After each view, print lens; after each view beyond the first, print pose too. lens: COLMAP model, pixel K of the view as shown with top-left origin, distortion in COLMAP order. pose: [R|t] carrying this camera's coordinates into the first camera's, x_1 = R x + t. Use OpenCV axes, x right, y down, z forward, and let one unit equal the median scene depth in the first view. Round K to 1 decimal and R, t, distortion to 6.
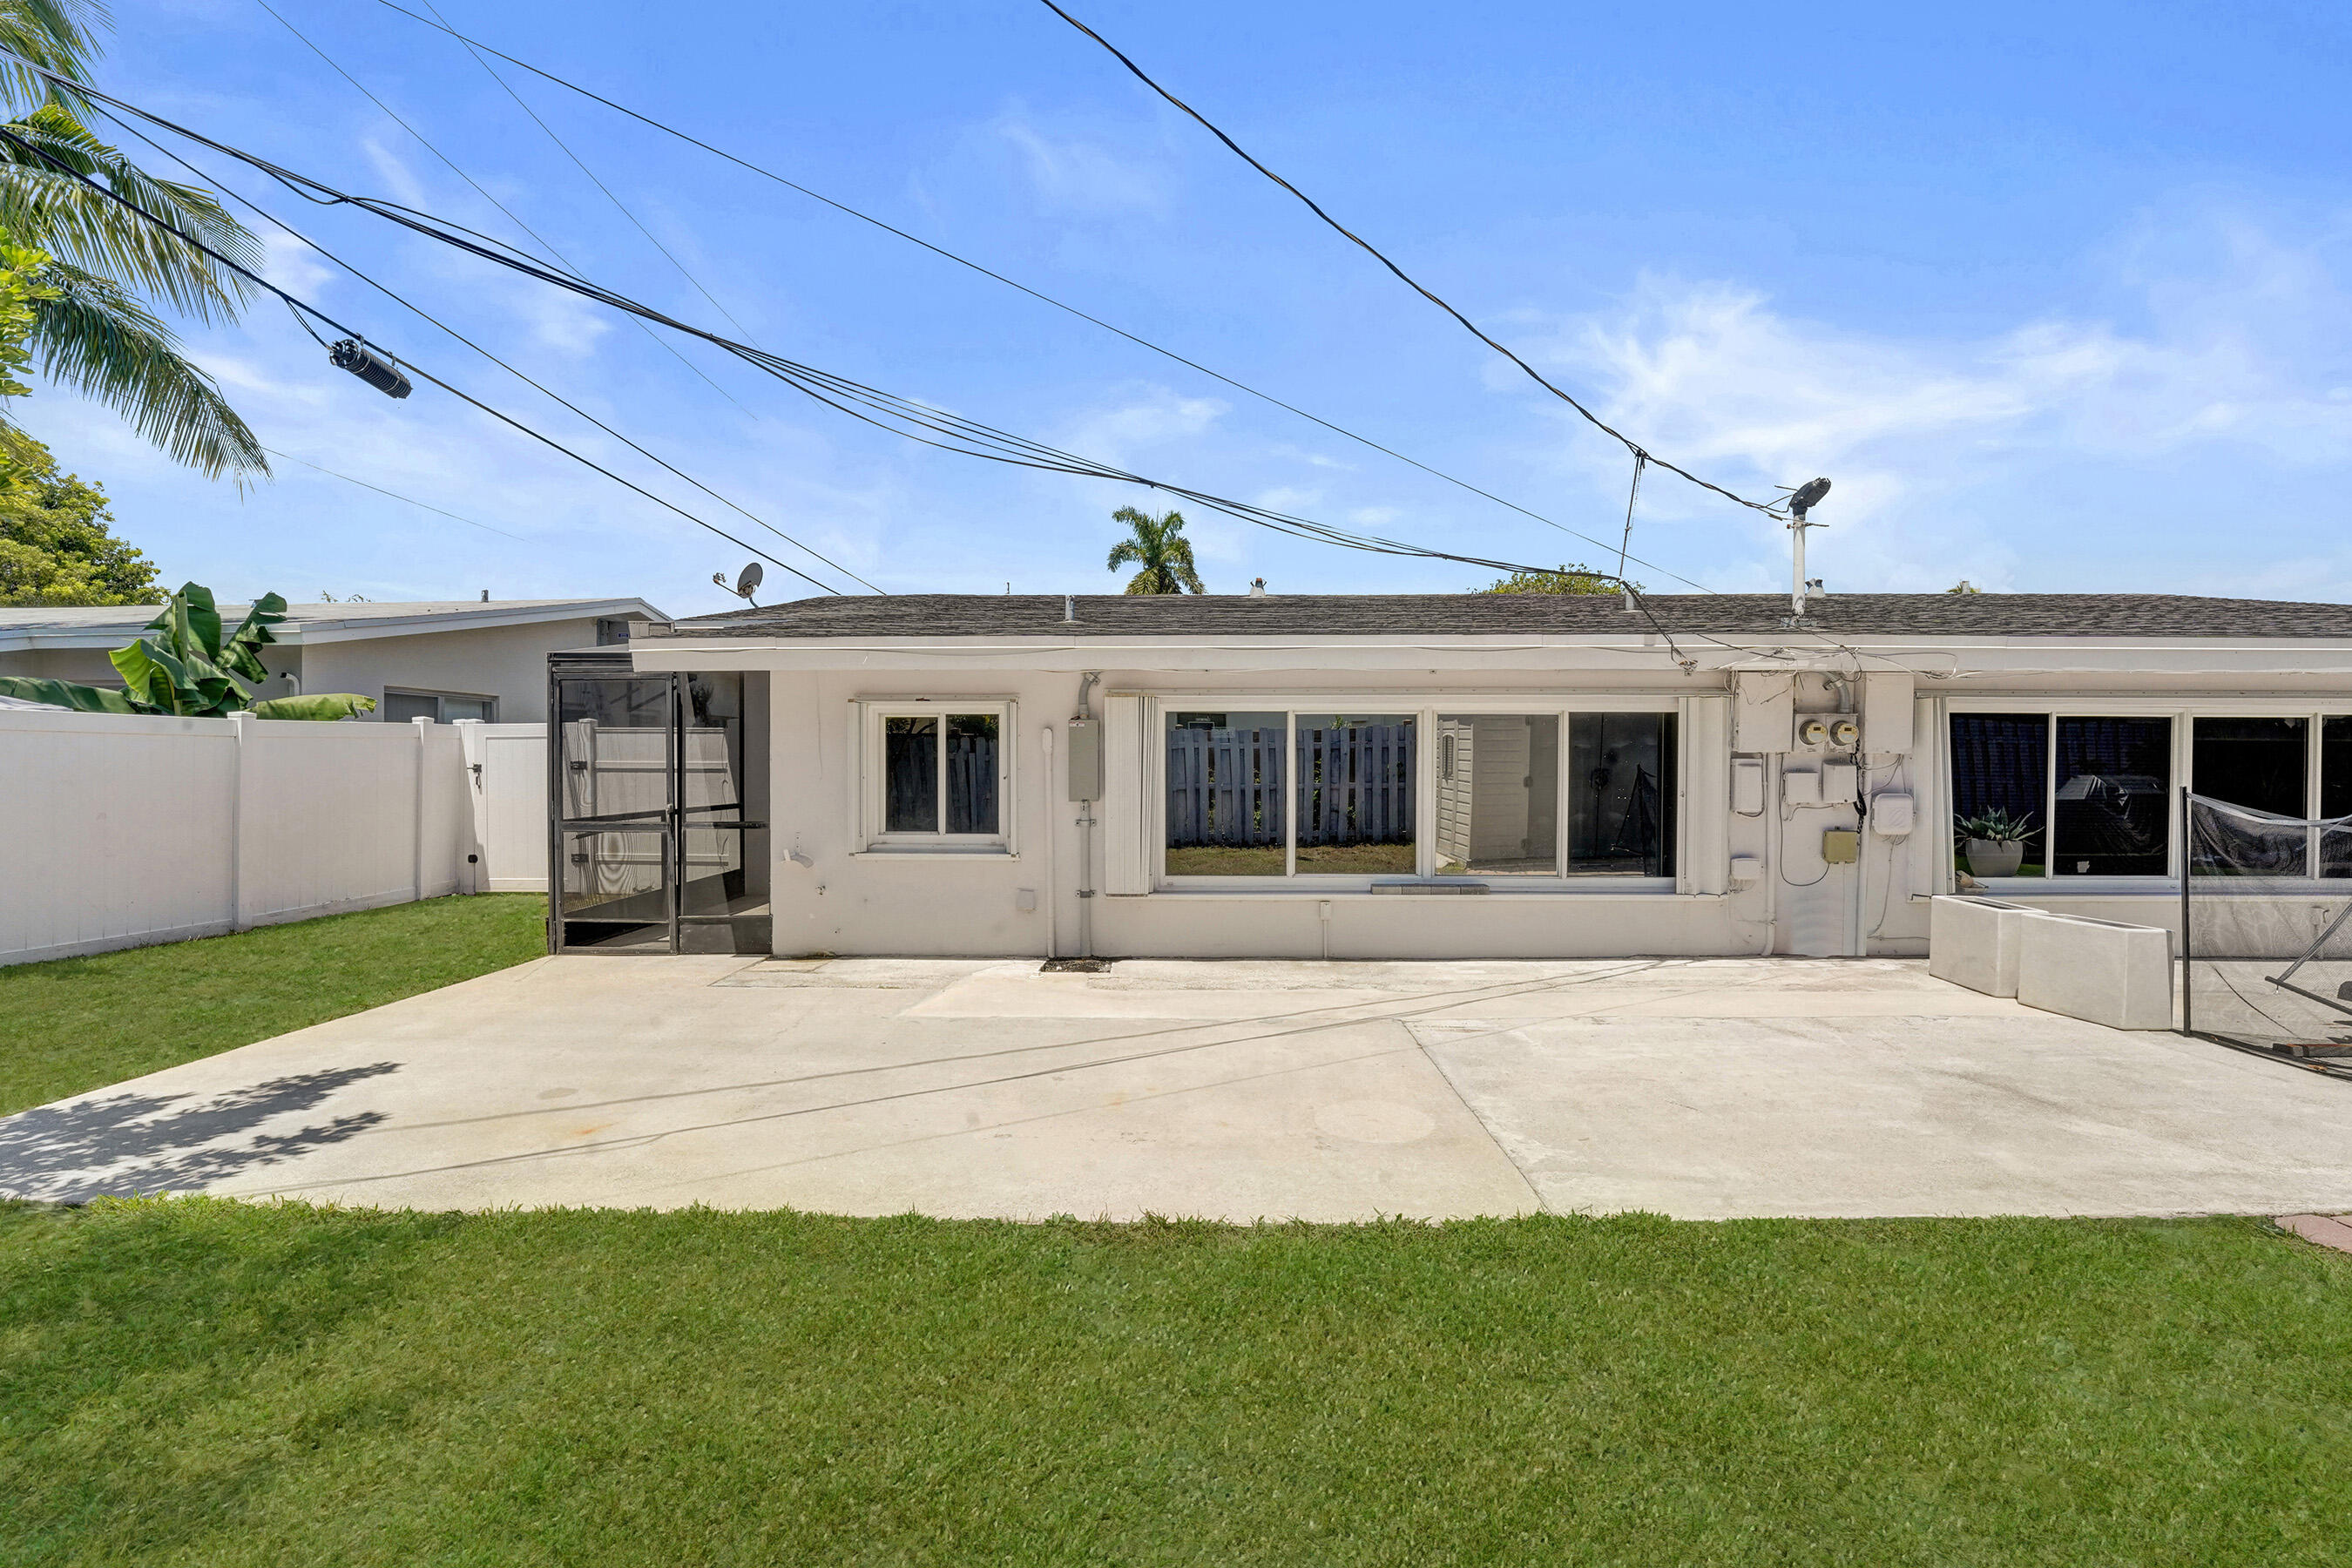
lens RADIAL K [[972.2, 0, 1164.1], [0, 972.2, 764.4], [0, 0, 1]] dist [-0.020322, 0.003729]
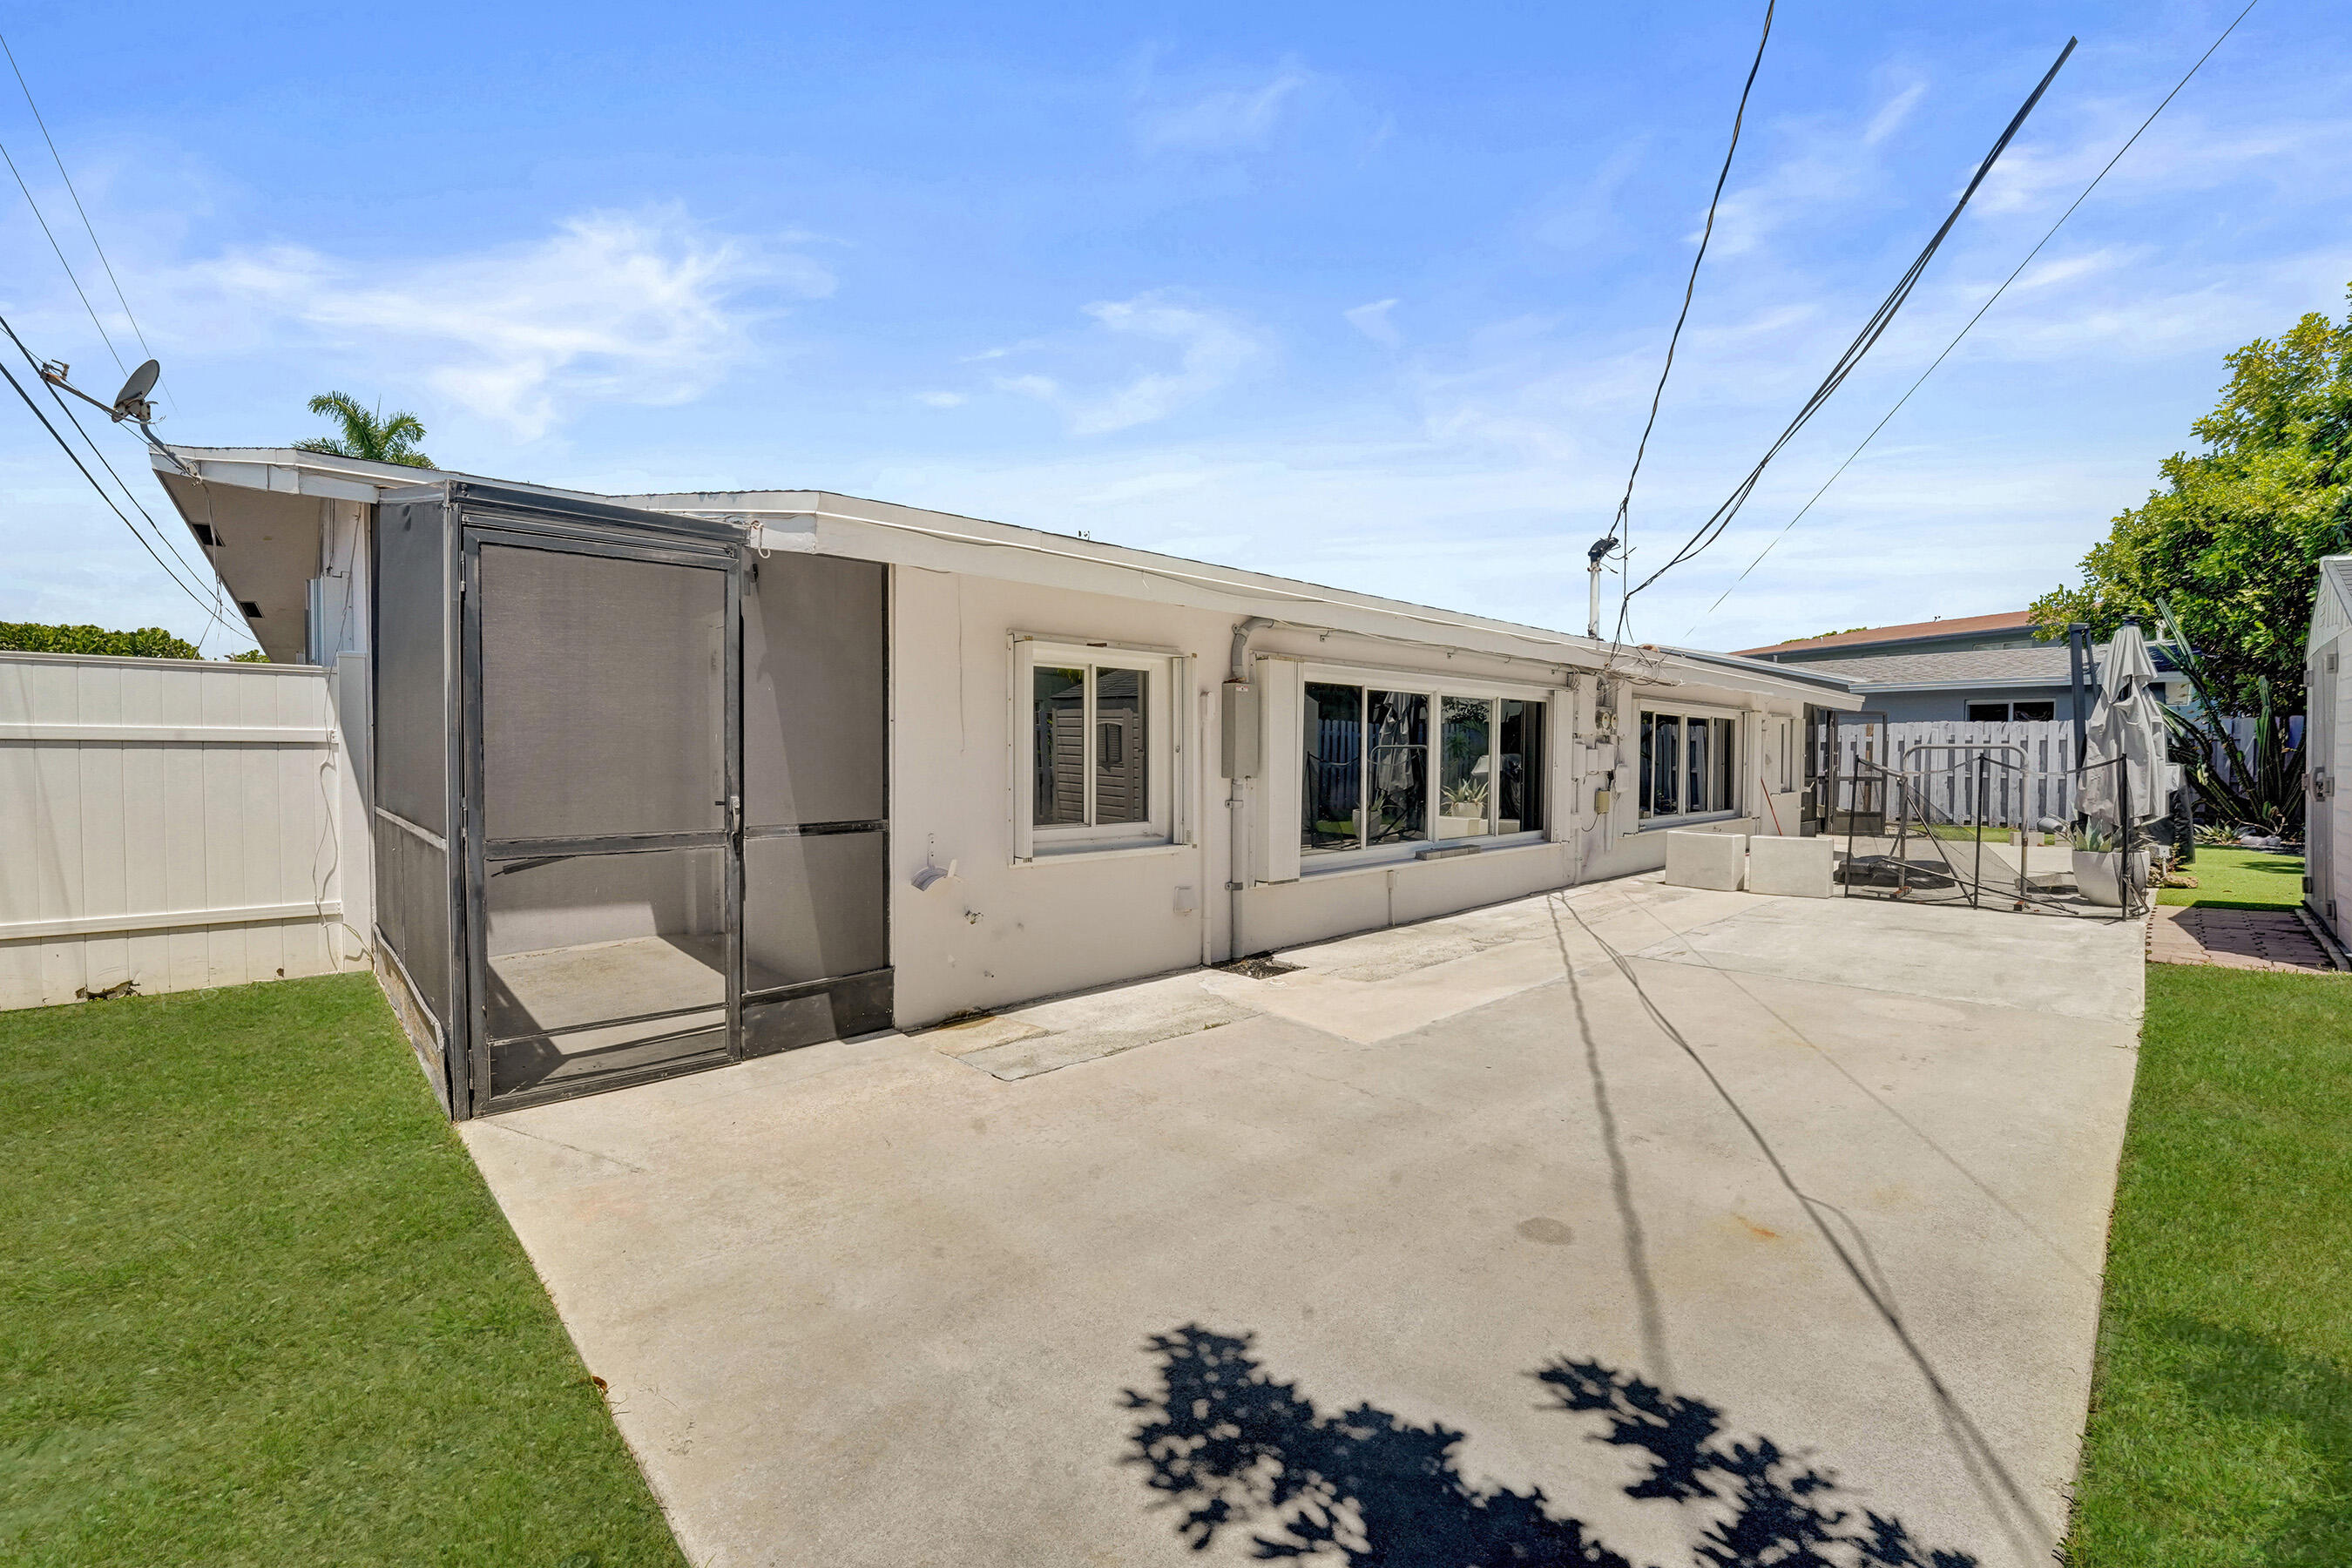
lens RADIAL K [[972.2, 0, 1180.1], [0, 972.2, 785.8], [0, 0, 1]] dist [-0.020322, 0.003729]
pose [[0.706701, -0.021797, 0.707176, -0.735635], [0.001672, 0.999574, 0.029139, 0.019417], [-0.707510, -0.019410, 0.706437, 0.433273]]
